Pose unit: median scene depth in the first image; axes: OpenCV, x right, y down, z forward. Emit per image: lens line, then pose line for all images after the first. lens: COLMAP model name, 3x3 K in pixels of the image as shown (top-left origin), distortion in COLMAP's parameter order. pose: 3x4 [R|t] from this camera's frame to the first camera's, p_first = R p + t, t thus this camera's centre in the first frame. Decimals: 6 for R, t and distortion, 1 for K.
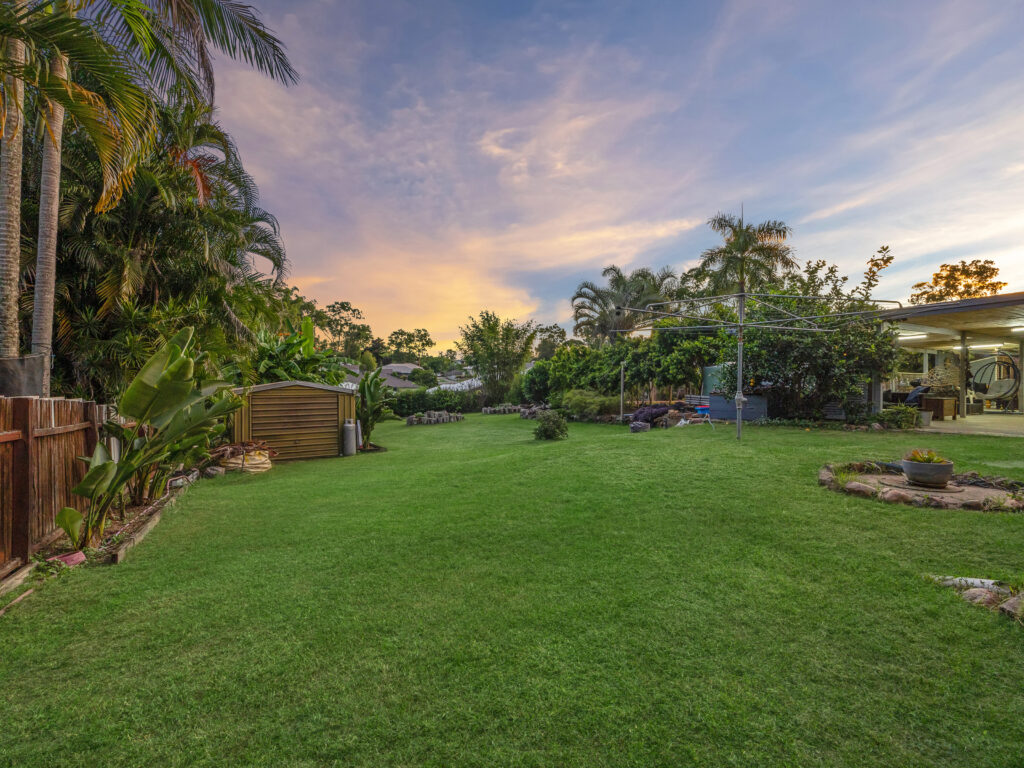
lens RADIAL K [[406.6, 0, 512.0], [0, 406.6, 384.0], [0, 0, 1]] dist [-0.000231, -0.000004]
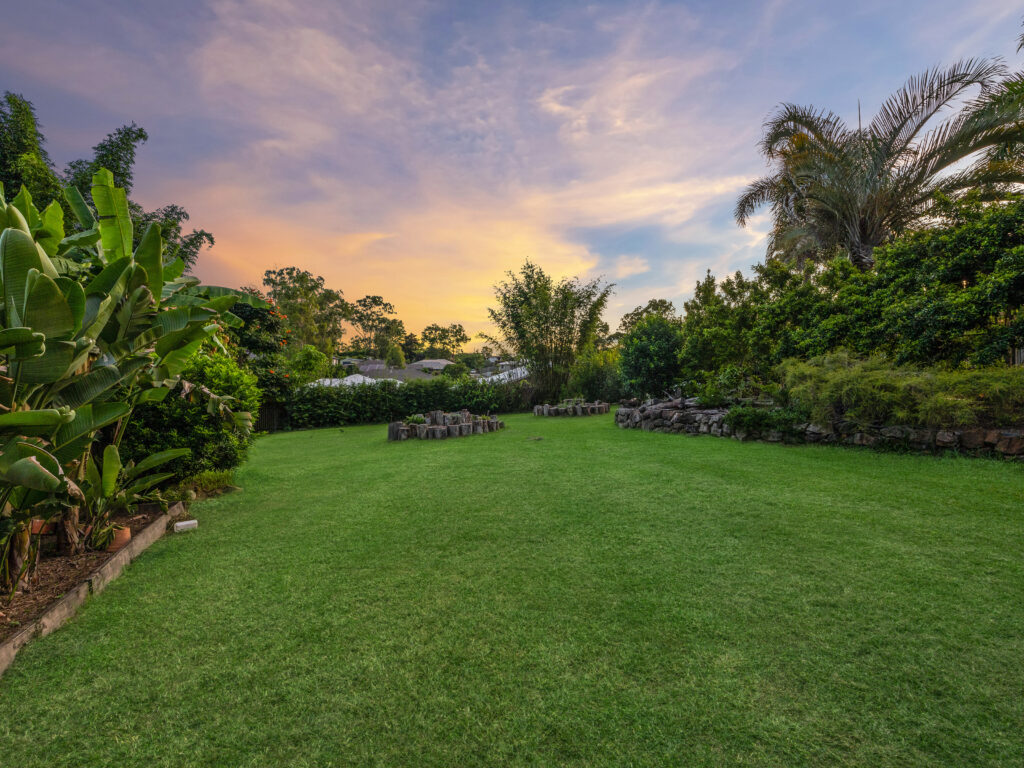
lens RADIAL K [[406.6, 0, 512.0], [0, 406.6, 384.0], [0, 0, 1]] dist [-0.000231, -0.000004]
pose [[0.996016, -0.004182, -0.089076, -0.013388], [0.004342, 0.999989, 0.001609, 0.006710], [0.089068, -0.001990, 0.996024, 0.106760]]
